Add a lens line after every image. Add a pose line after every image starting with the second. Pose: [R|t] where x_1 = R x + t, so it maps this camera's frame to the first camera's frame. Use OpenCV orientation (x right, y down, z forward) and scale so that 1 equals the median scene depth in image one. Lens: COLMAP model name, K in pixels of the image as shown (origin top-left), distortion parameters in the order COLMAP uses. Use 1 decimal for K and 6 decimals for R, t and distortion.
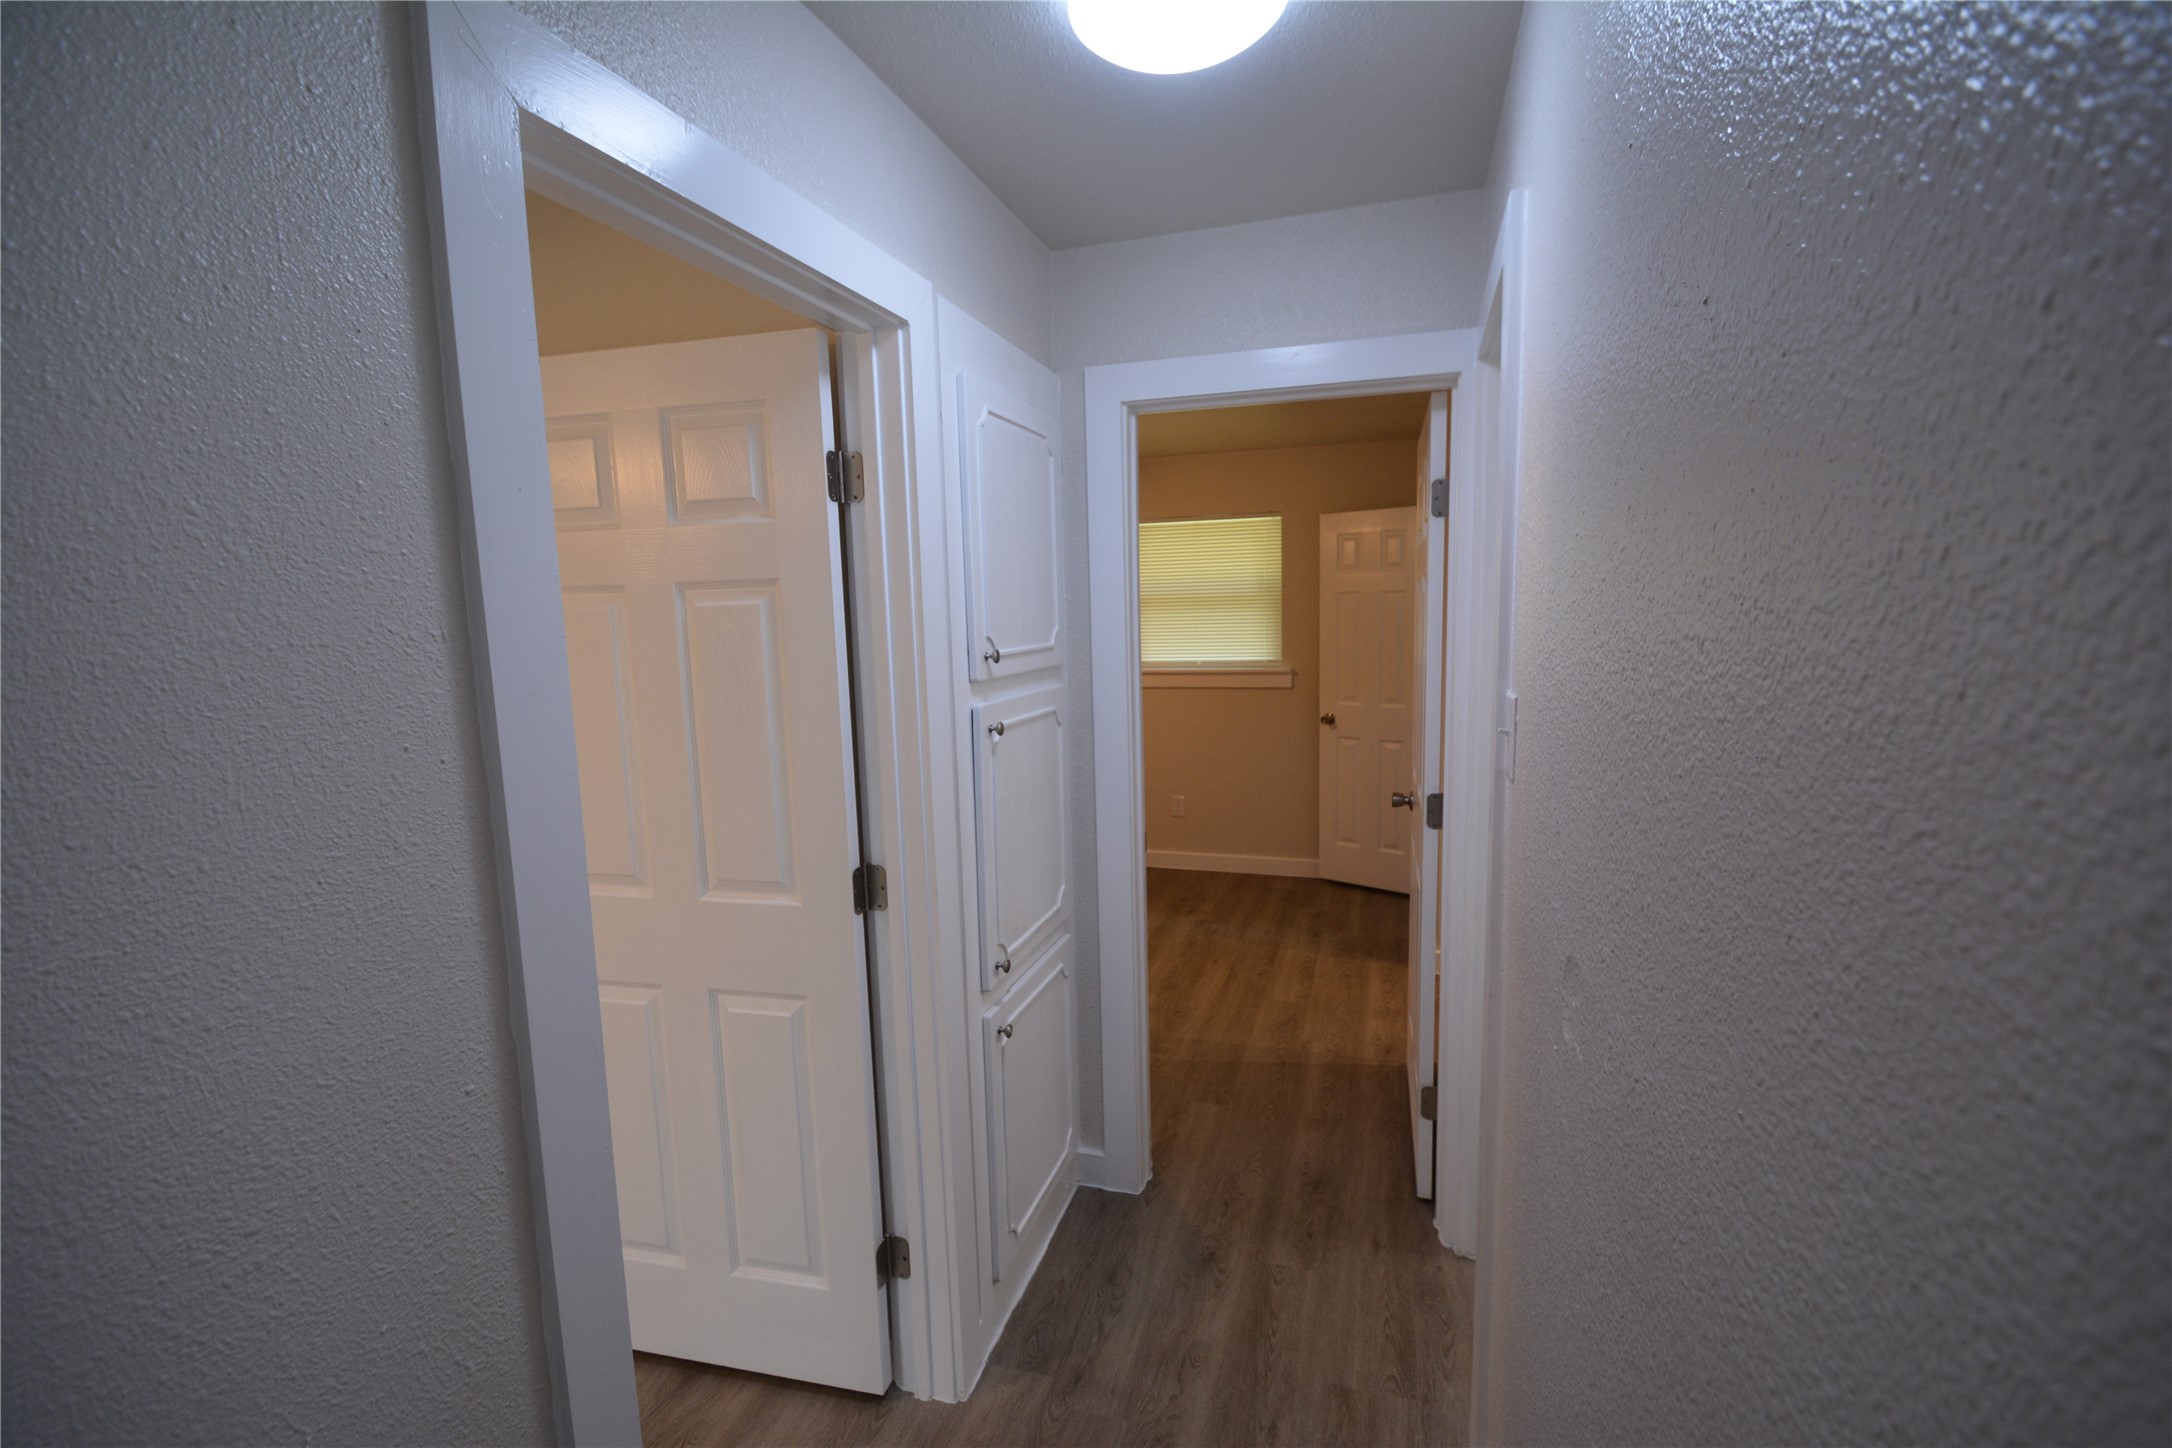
lens RADIAL K [[957.6, 0, 1095.8], [0, 957.6, 732.6], [0, 0, 1]] dist [-0.000769, -0.000588]
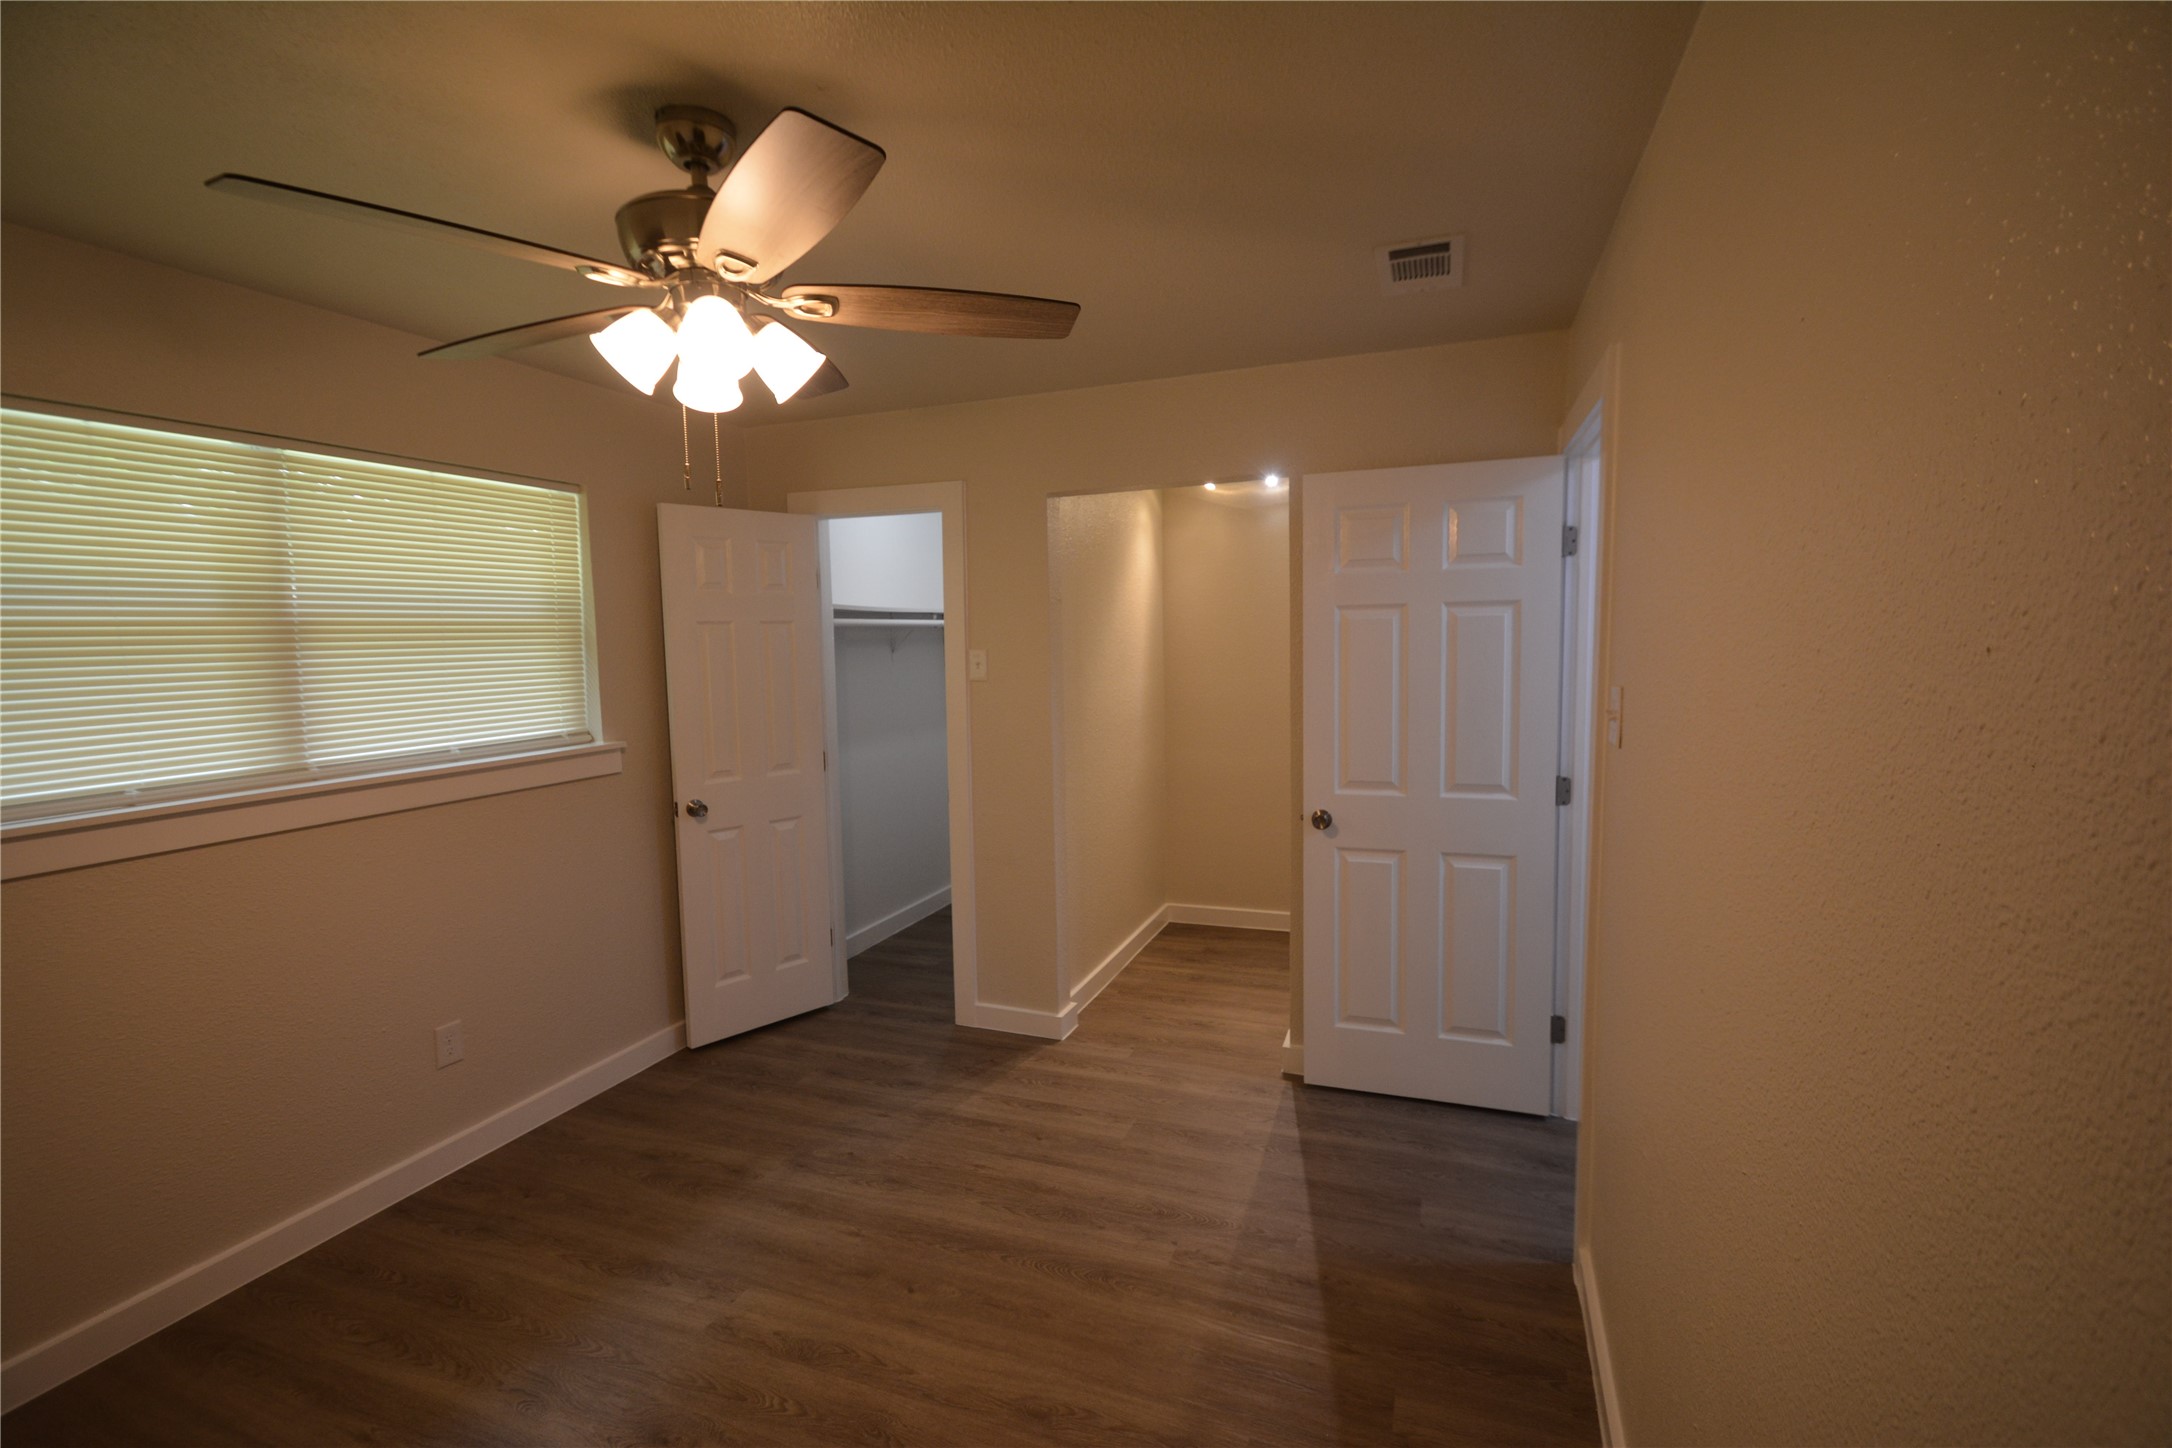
lens RADIAL K [[957.6, 0, 1095.8], [0, 957.6, 732.6], [0, 0, 1]] dist [-0.000769, -0.000588]
pose [[0.048931, -0.085493, 0.995137, -0.433971], [0.138099, 0.987340, 0.078033, -0.085650], [-0.989209, 0.133609, 0.060118, 0.717496]]
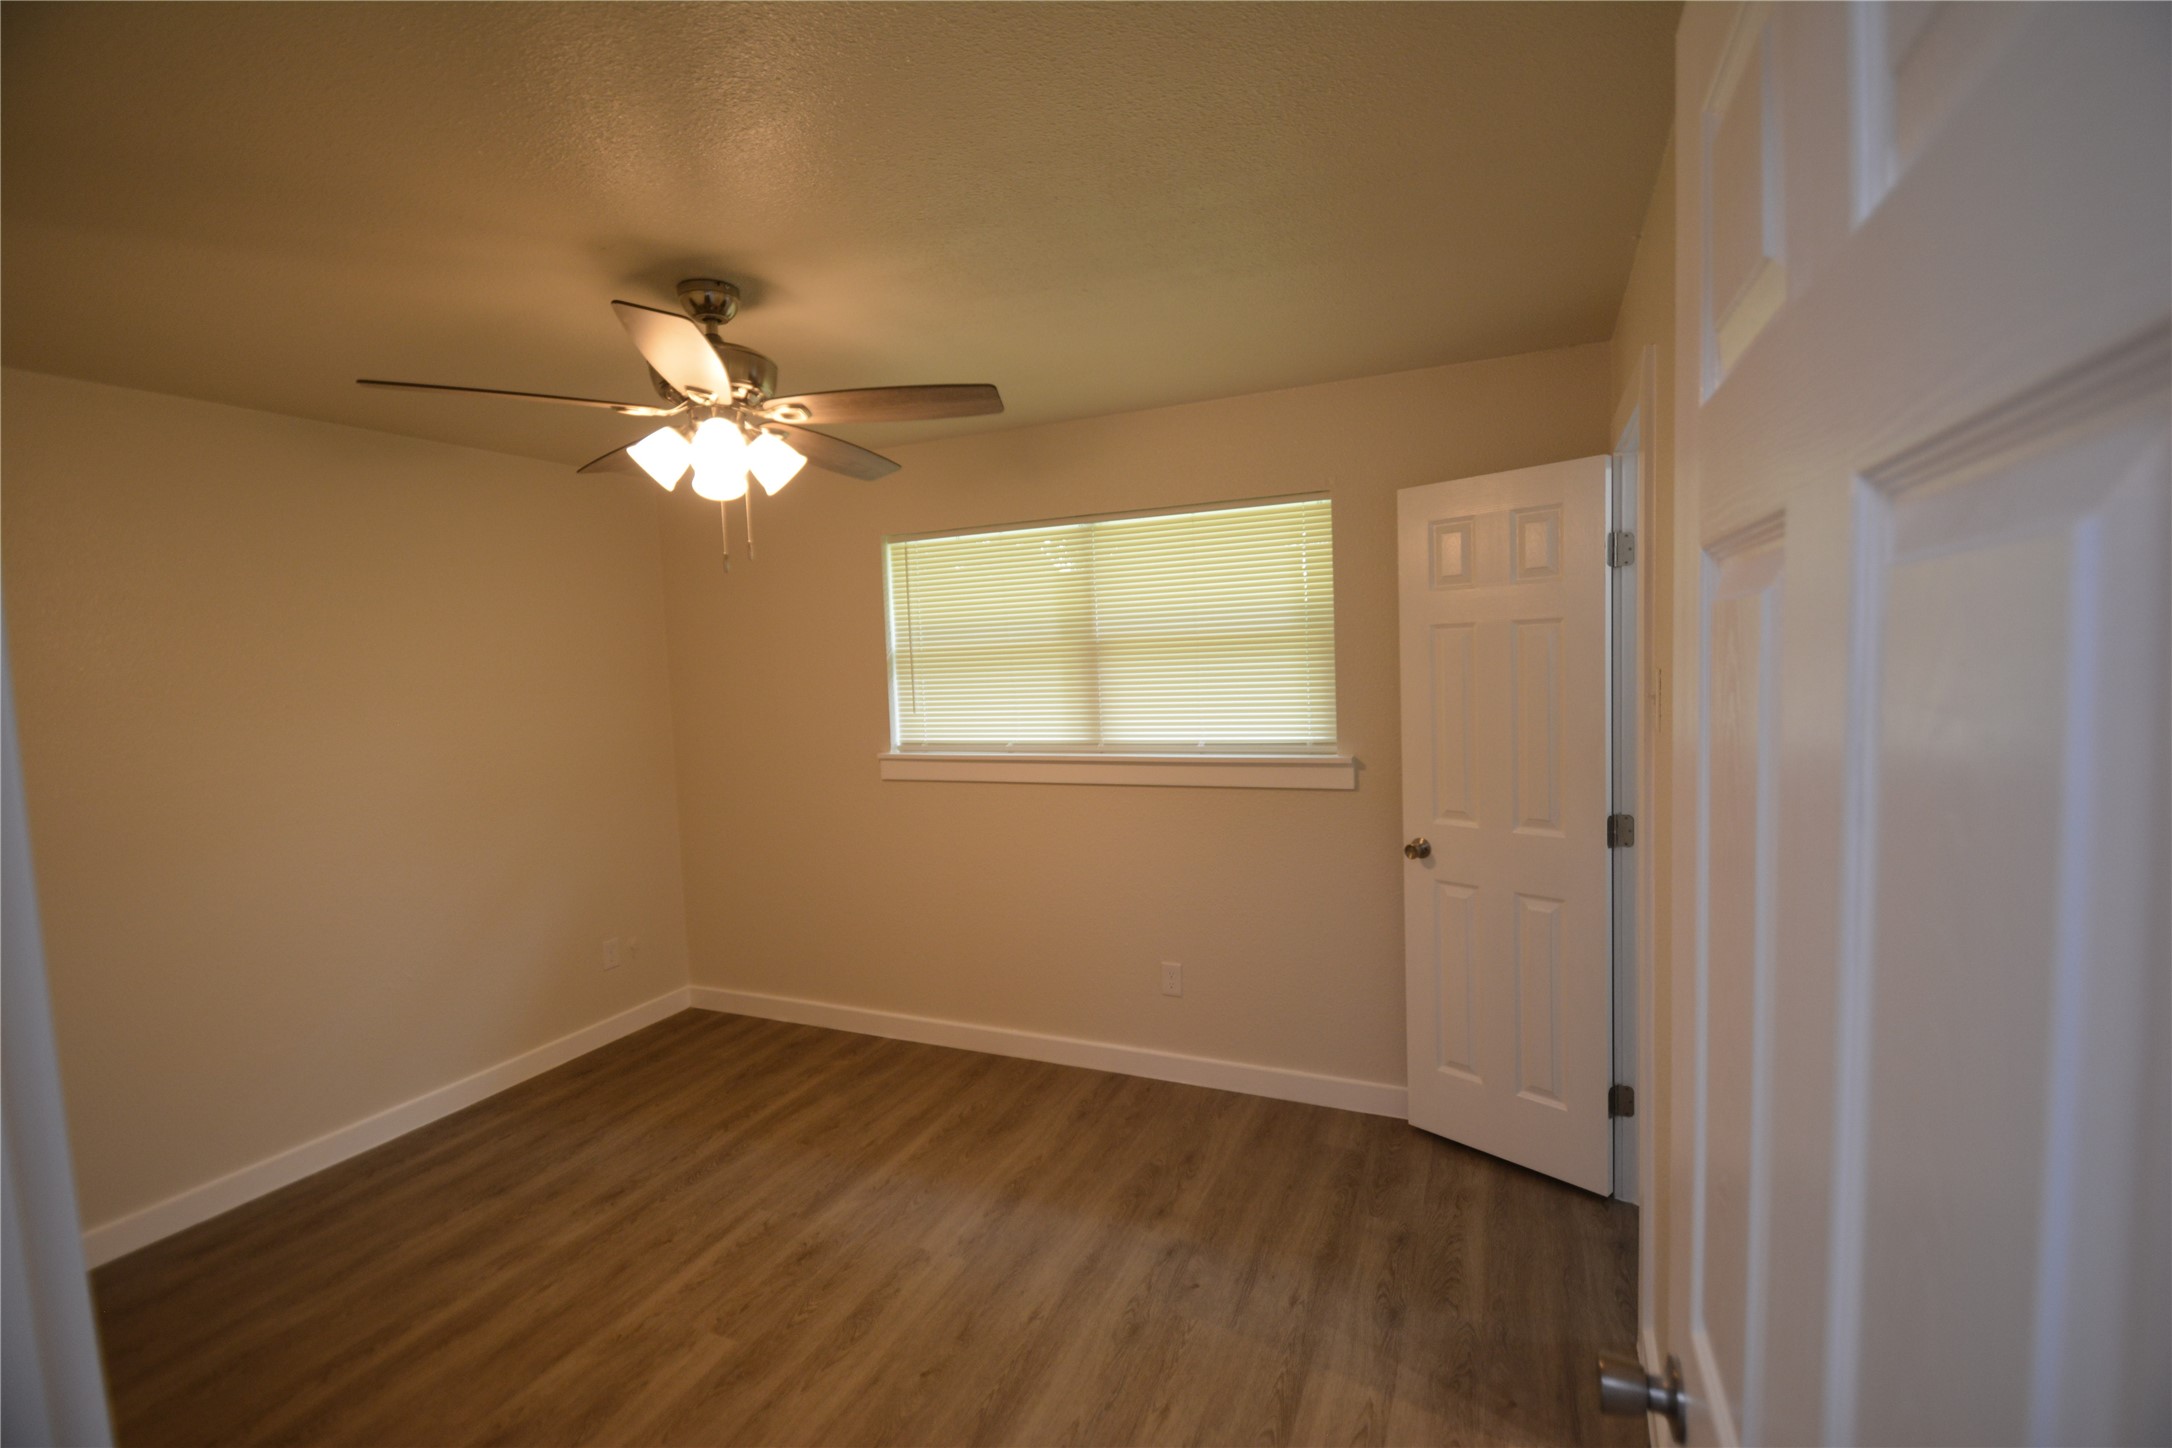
lens RADIAL K [[957.6, 0, 1095.8], [0, 957.6, 732.6], [0, 0, 1]] dist [-0.000769, -0.000588]
pose [[0.993642, -0.007298, -0.112350, 0.125157], [0.002261, 0.998989, -0.044896, -0.061097], [0.112564, 0.044357, 0.992654, 0.443338]]
